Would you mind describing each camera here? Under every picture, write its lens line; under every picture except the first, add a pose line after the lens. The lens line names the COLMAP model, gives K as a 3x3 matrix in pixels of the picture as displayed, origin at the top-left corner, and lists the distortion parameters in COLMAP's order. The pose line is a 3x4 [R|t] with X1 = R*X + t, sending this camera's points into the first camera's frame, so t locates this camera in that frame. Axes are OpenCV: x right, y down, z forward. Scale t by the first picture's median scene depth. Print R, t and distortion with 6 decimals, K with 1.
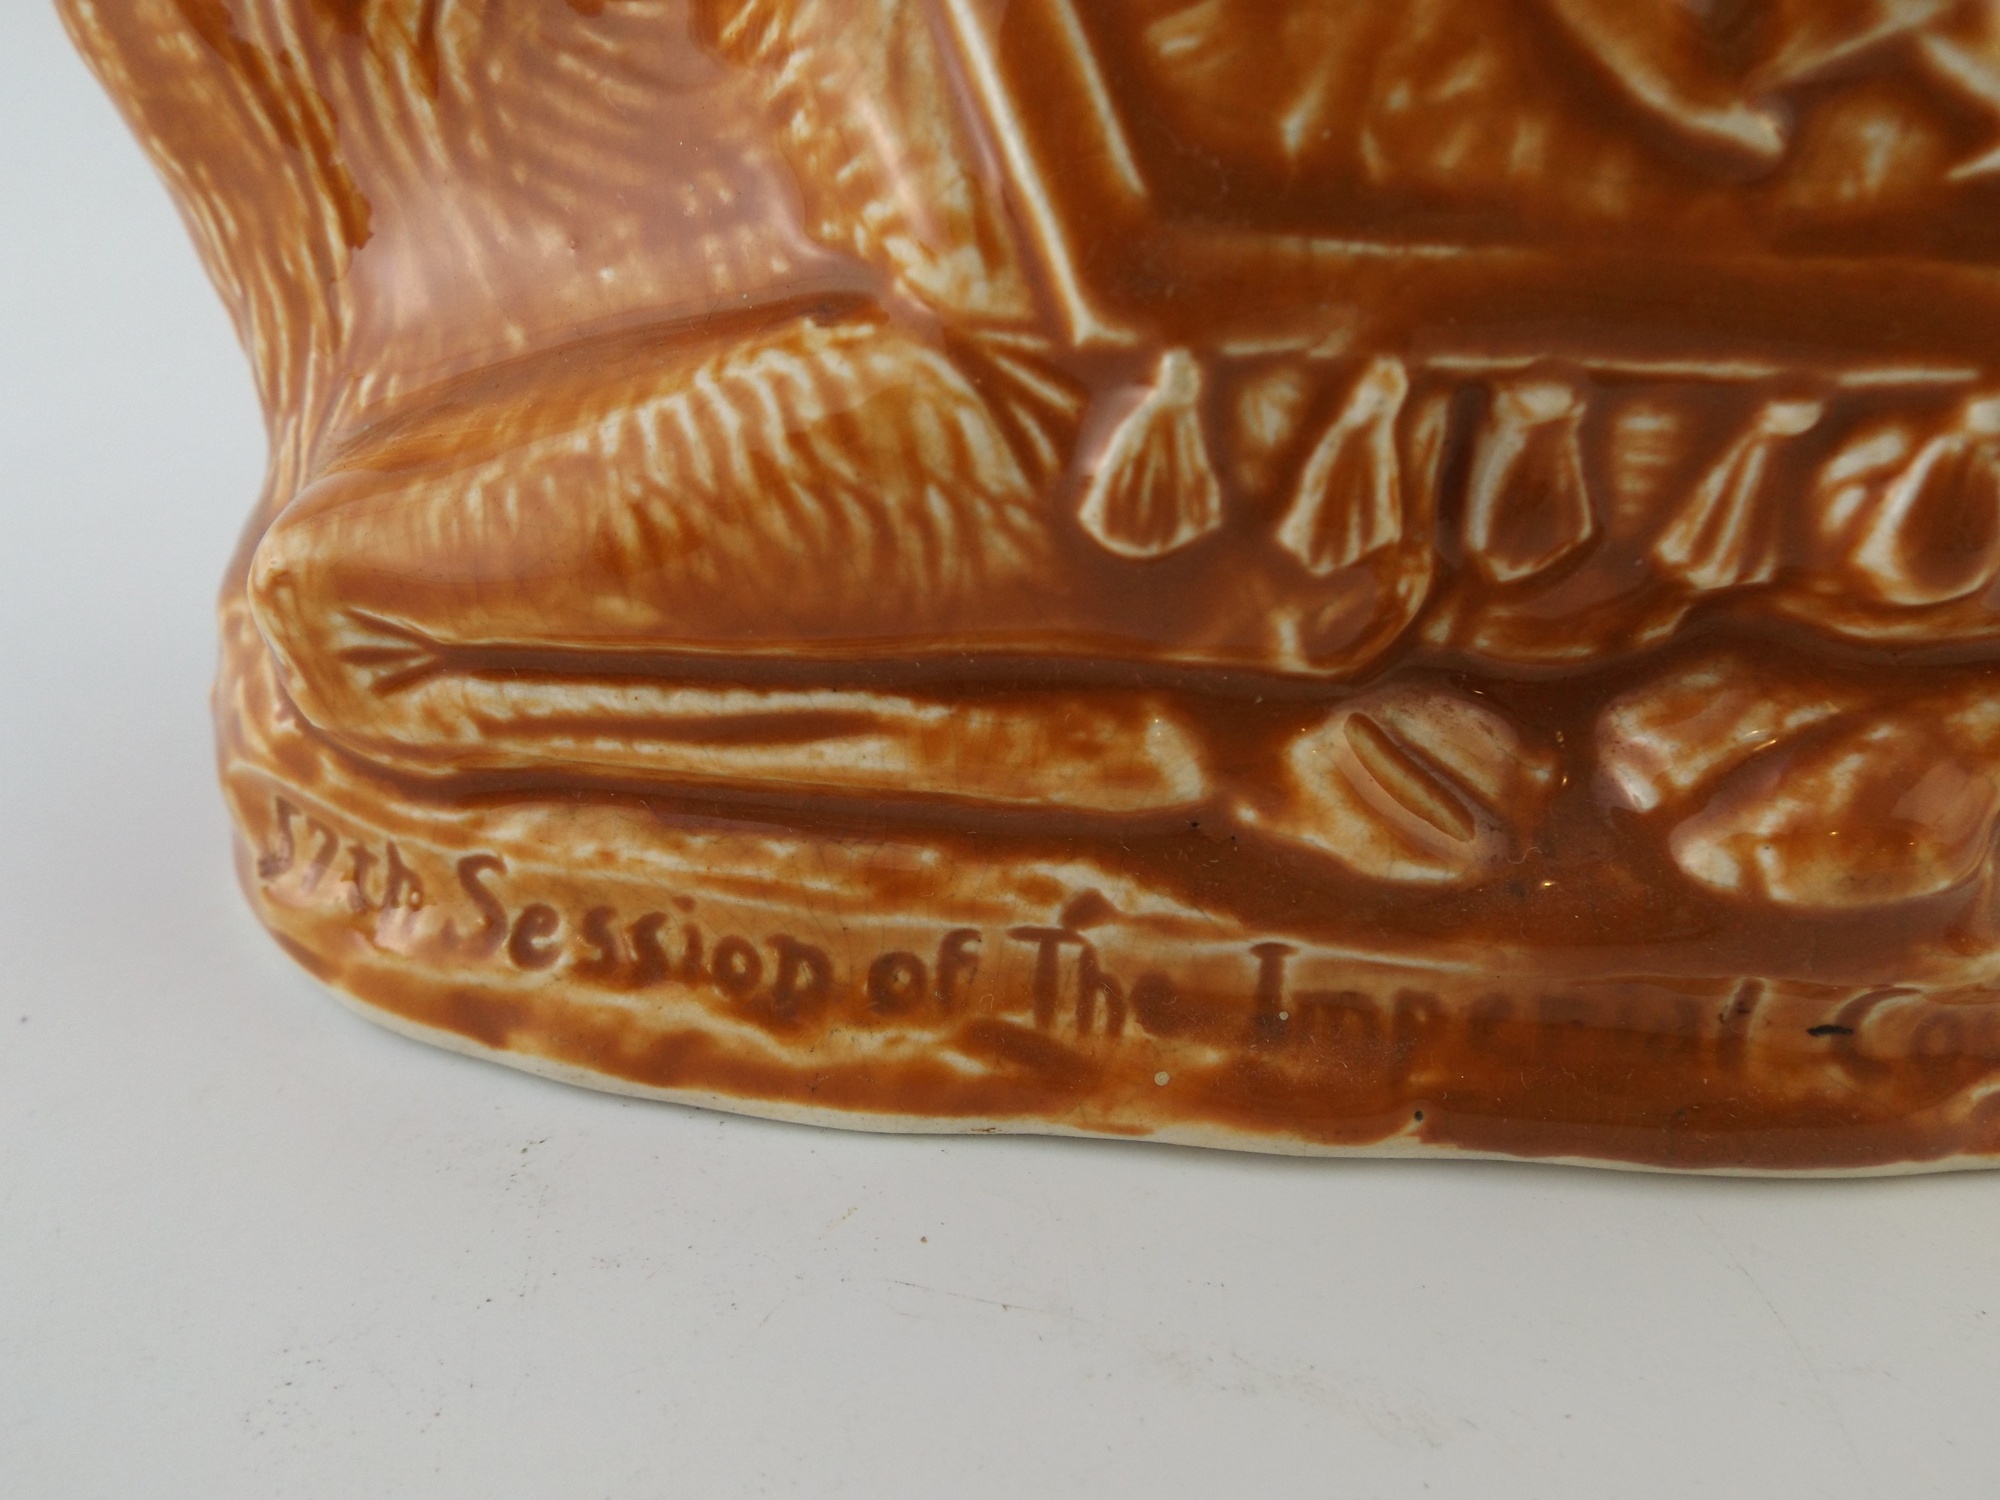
lens RADIAL K [[1432.1, 0, 1000.0], [0, 1432.1, 750.0], [0, 0, 1]] dist [0.041966, -0.049867]
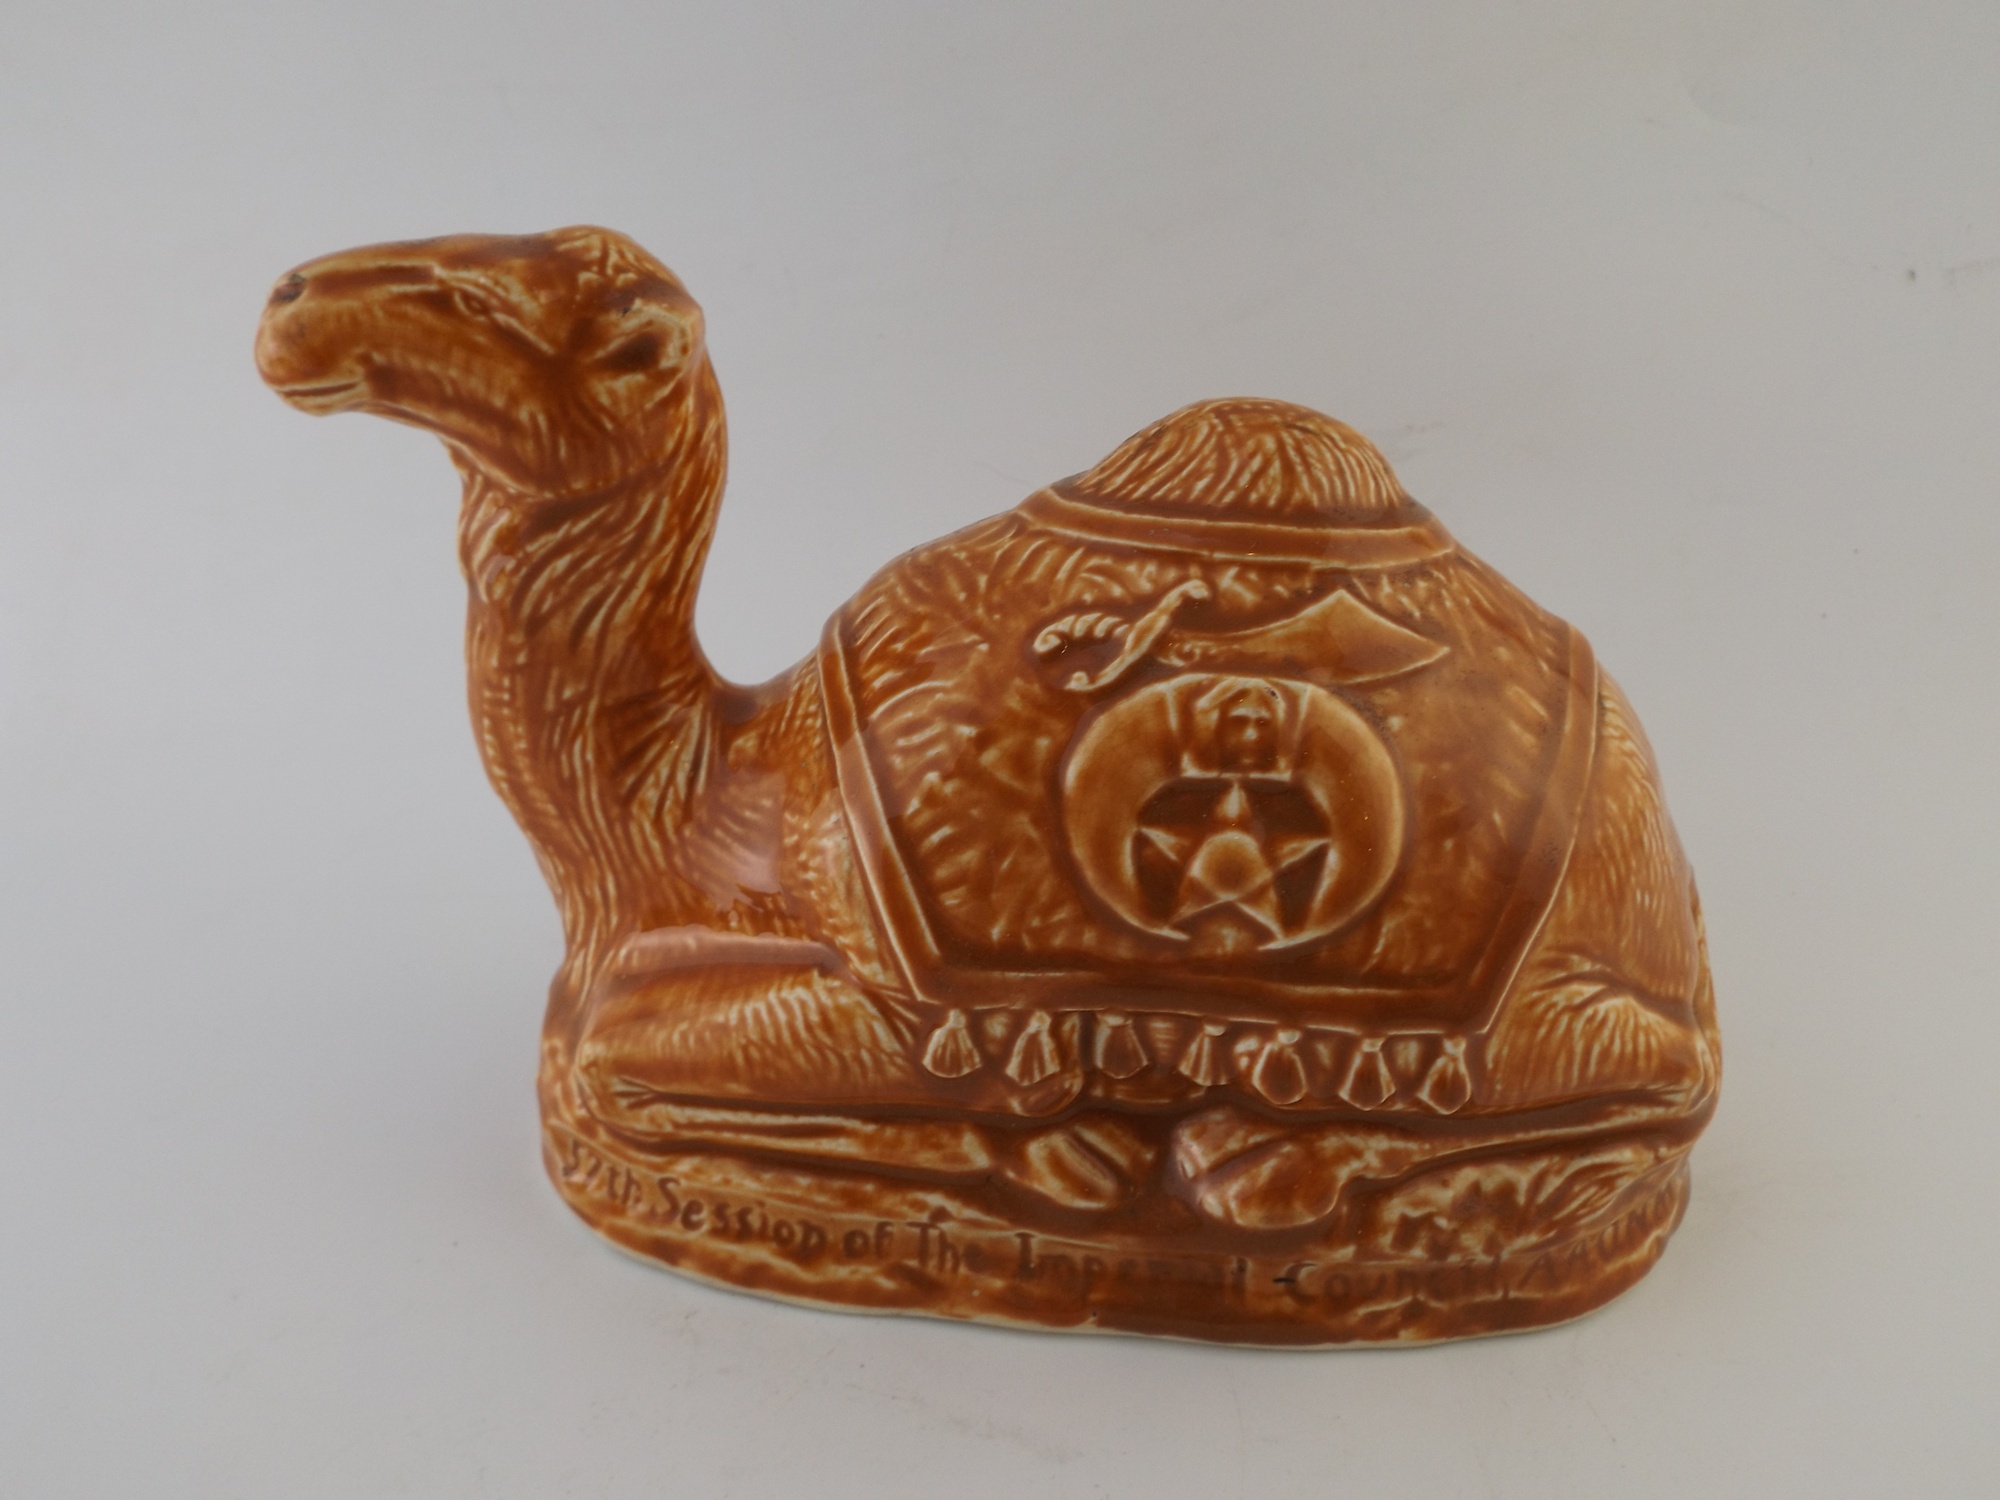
lens RADIAL K [[1475.1, 0, 1000.0], [0, 1475.1, 750.0], [0, 0, 1]] dist [0.040167, -0.055494]
pose [[0.997383, 0.005724, -0.072078, 0.314529], [-0.009958, 0.998236, -0.058531, -0.473188], [0.071616, 0.059095, 0.995680, -1.311681]]
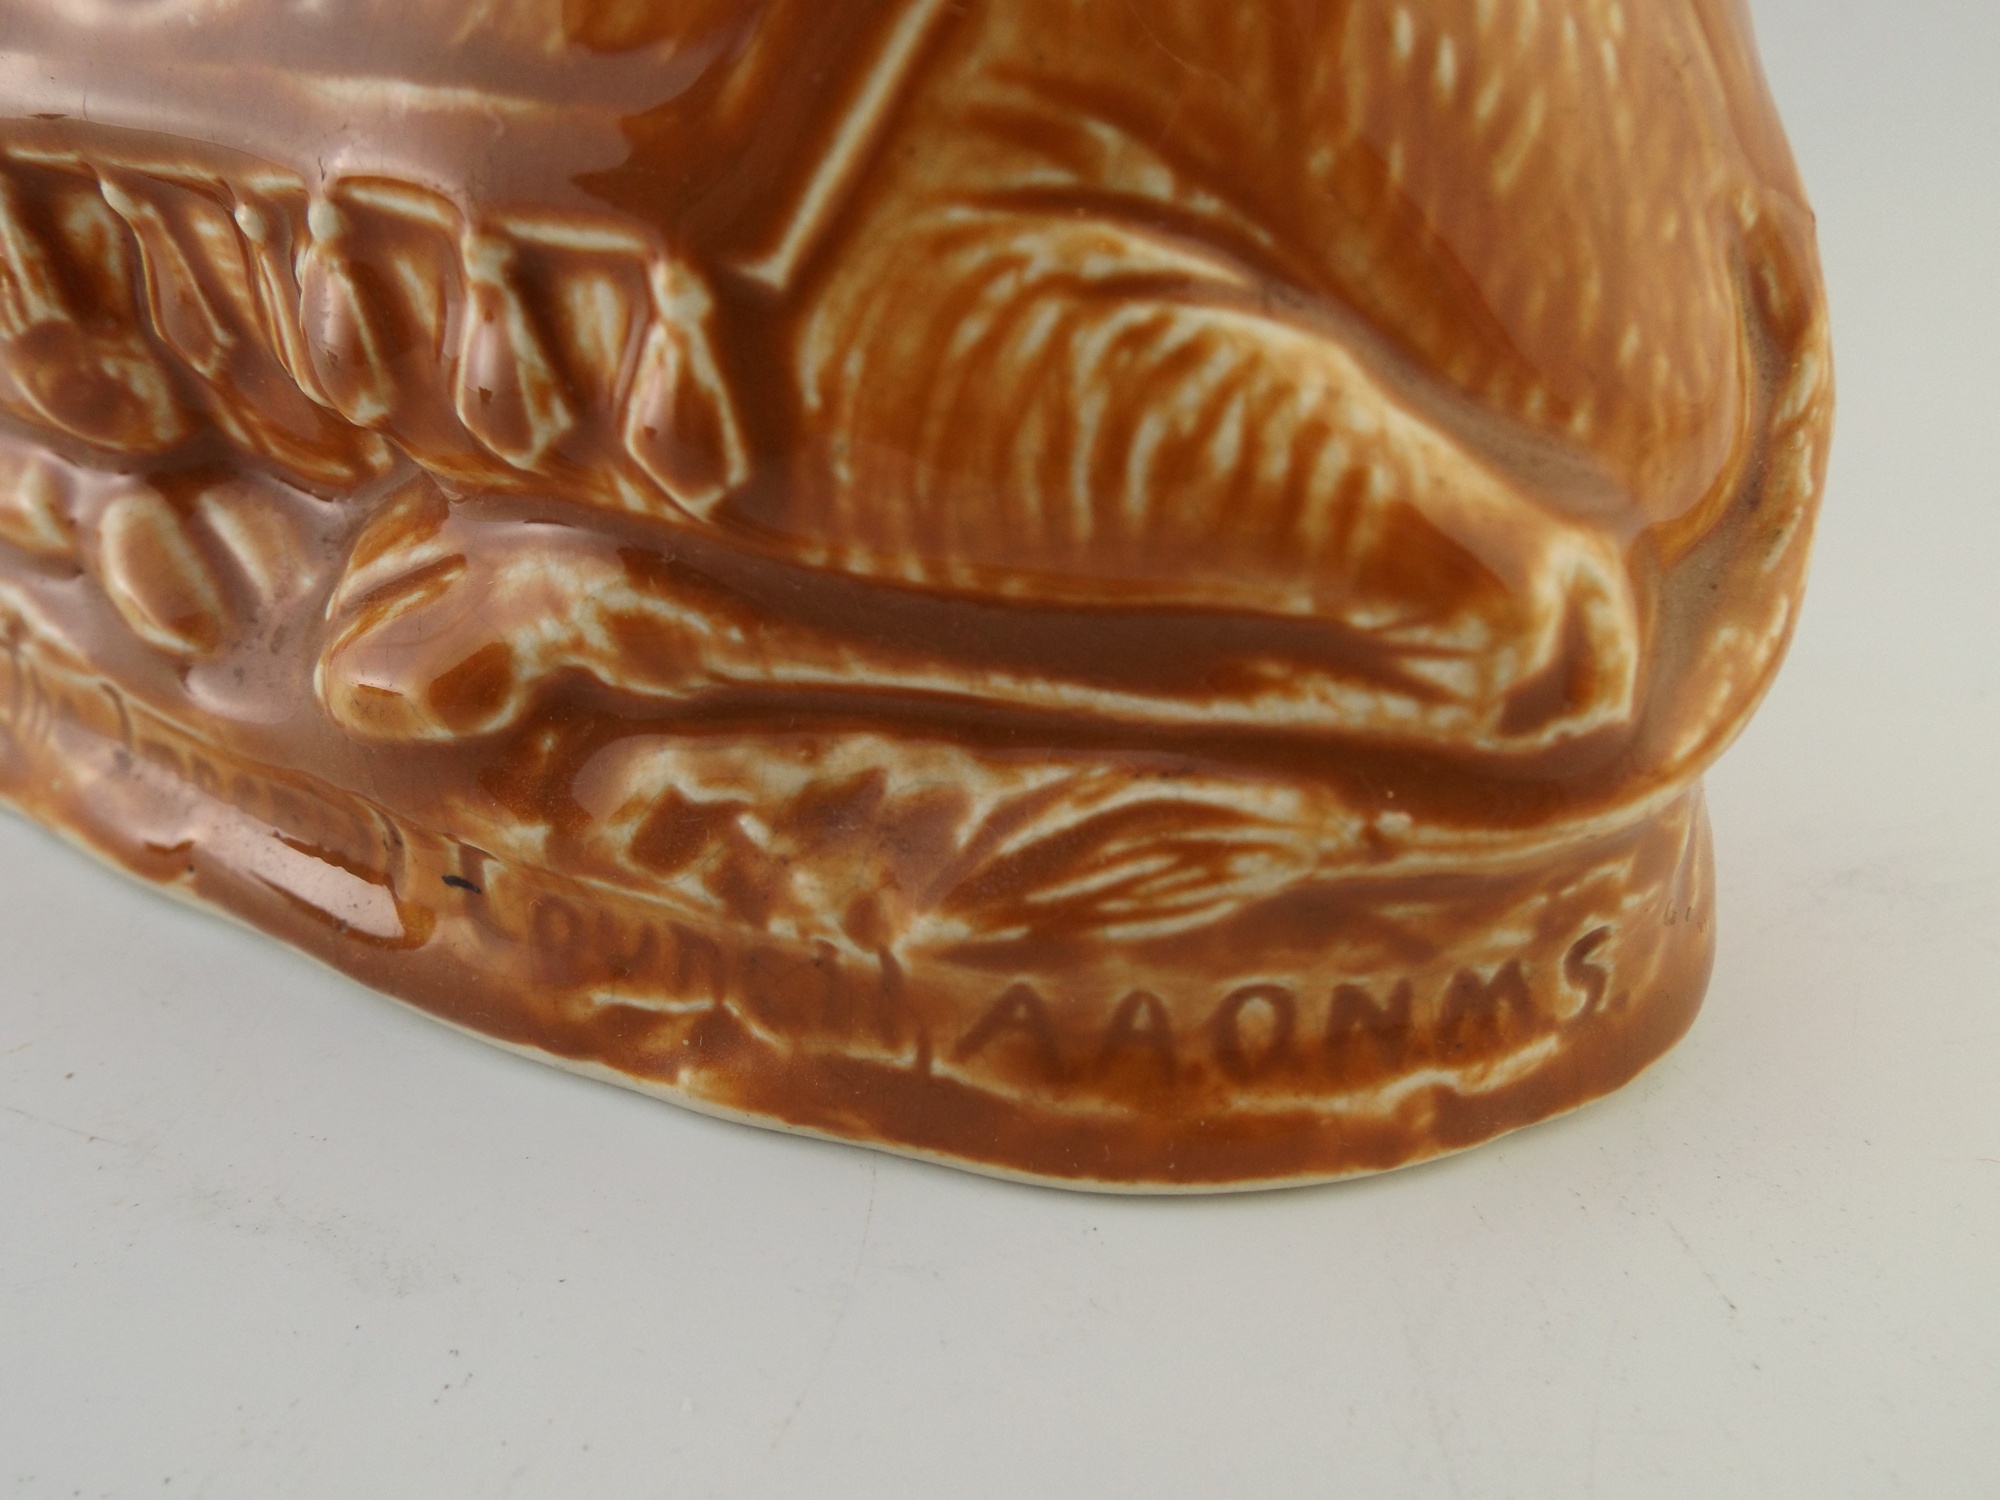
lens RADIAL K [[1432.1, 0, 1000.0], [0, 1432.1, 750.0], [0, 0, 1]] dist [0.041966, -0.049867]
pose [[0.877215, 0.213782, -0.429873, 1.336870], [-0.216484, 0.975326, 0.043279, -0.018918], [0.428519, 0.055096, 0.901852, 0.266310]]
